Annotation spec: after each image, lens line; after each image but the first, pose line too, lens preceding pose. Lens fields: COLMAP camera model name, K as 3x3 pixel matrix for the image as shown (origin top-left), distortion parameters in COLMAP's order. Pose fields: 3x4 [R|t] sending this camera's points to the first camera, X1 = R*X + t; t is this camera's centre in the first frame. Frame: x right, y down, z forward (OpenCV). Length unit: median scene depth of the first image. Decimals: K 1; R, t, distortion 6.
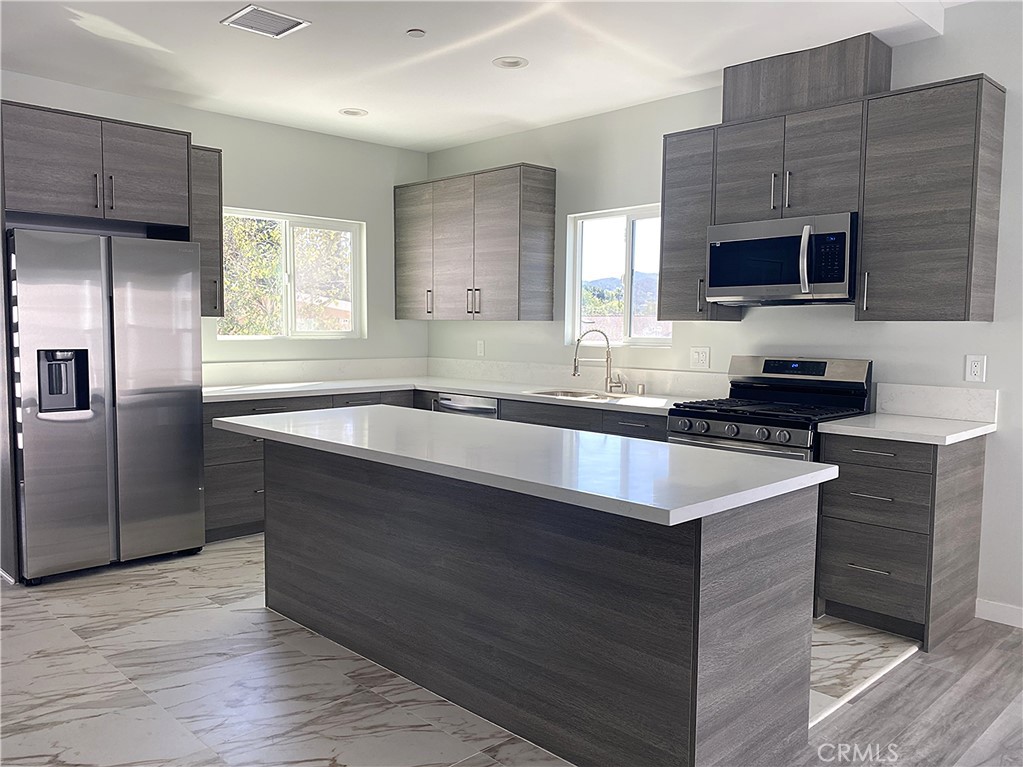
lens RADIAL K [[798.6, 0, 518.8], [0, 798.6, 403.6], [0, 0, 1]] dist [0.017058, -0.023275]
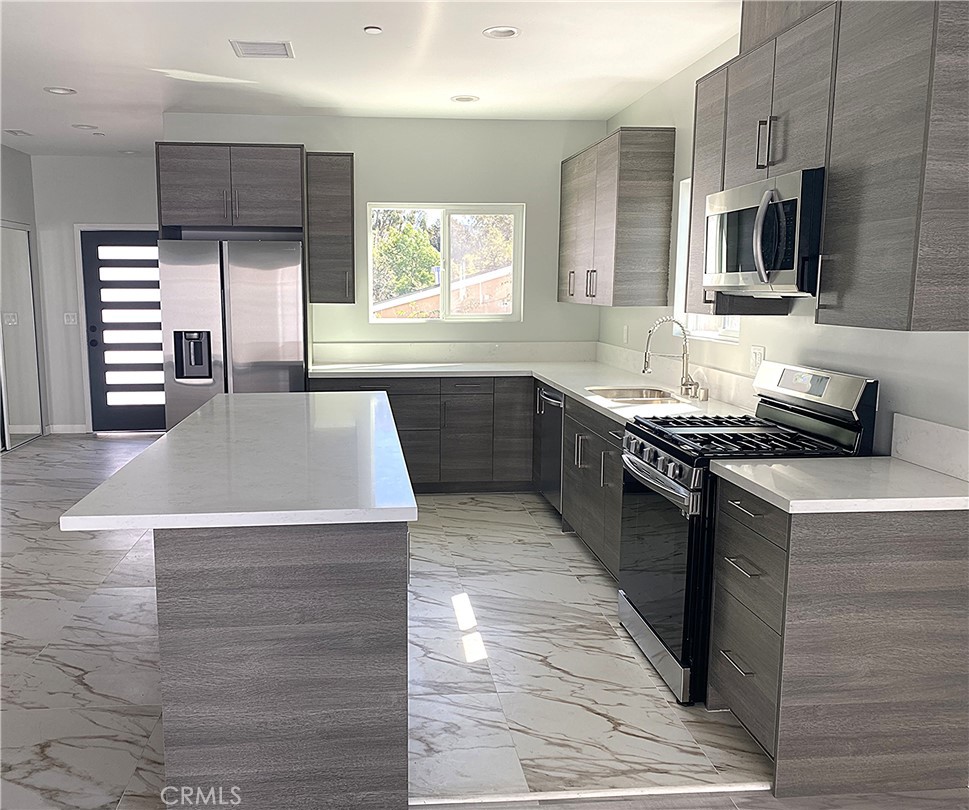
lens RADIAL K [[866.7, 0, 484.0], [0, 866.7, 403.0], [0, 0, 1]] dist [-0.005699, 0.005177]
pose [[0.767448, 0.079556, -0.636156, 0.532213], [-0.059342, 0.996826, 0.053070, -0.041520], [0.638359, -0.002978, 0.769733, 0.173688]]
